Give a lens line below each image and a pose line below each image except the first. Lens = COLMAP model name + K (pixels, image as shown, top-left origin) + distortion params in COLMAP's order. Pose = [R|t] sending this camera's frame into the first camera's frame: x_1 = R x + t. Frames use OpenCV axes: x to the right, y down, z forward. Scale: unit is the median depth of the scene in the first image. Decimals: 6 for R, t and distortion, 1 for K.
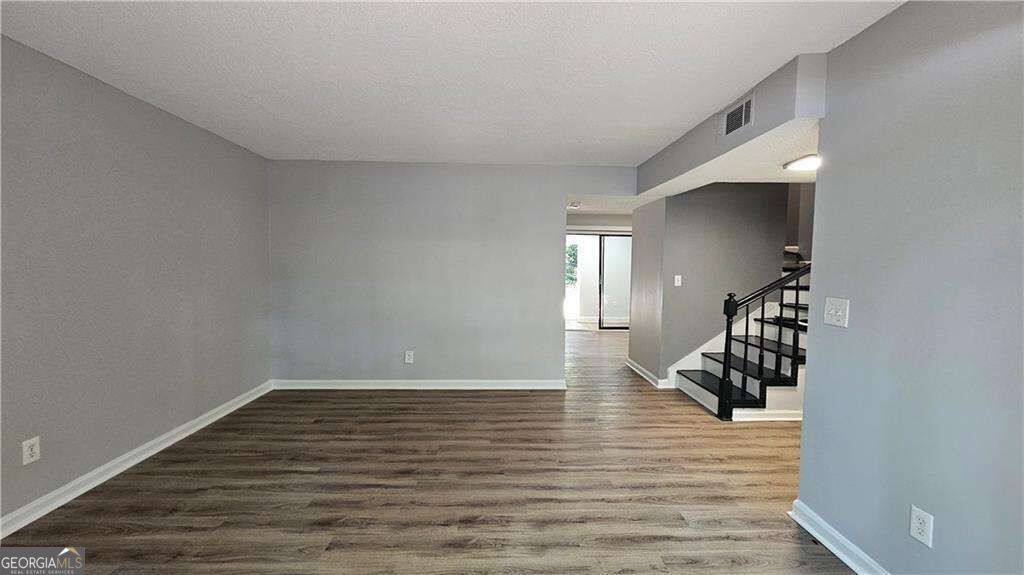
lens RADIAL K [[418.6, 0, 509.9], [0, 418.6, 287.9], [0, 0, 1]] dist [-0.000498, 0.000472]
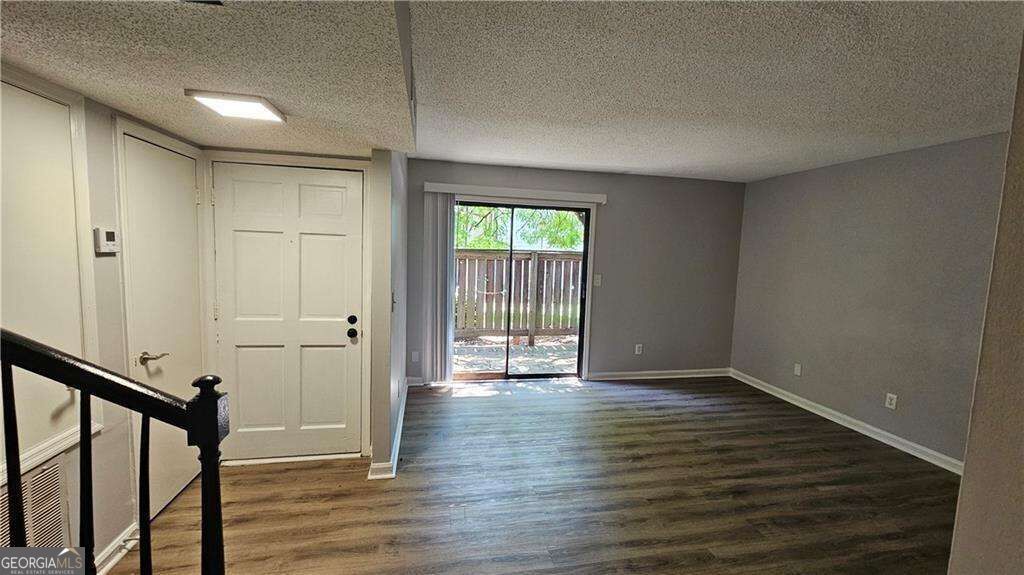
lens RADIAL K [[418.6, 0, 512.1], [0, 418.6, 286.8], [0, 0, 1]] dist [-0.000498, 0.000472]
pose [[-0.985688, -0.028076, -0.166226, 0.471296], [-0.051926, 0.988657, 0.140930, -0.162646], [0.160384, 0.147544, -0.975965, 1.842238]]
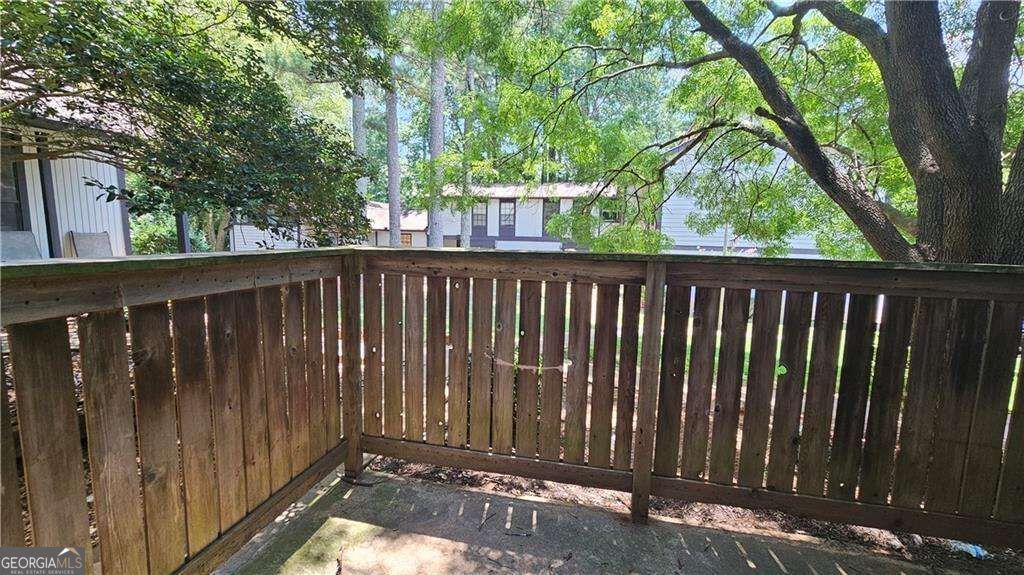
lens RADIAL K [[418.6, 0, 512.7], [0, 418.6, 286.5], [0, 0, 1]] dist [-0.000498, 0.000472]
pose [[-0.965415, -0.063530, 0.252858, 0.266286], [-0.018172, 0.983896, 0.177818, -0.143219], [-0.260083, 0.167073, -0.951022, 1.174777]]
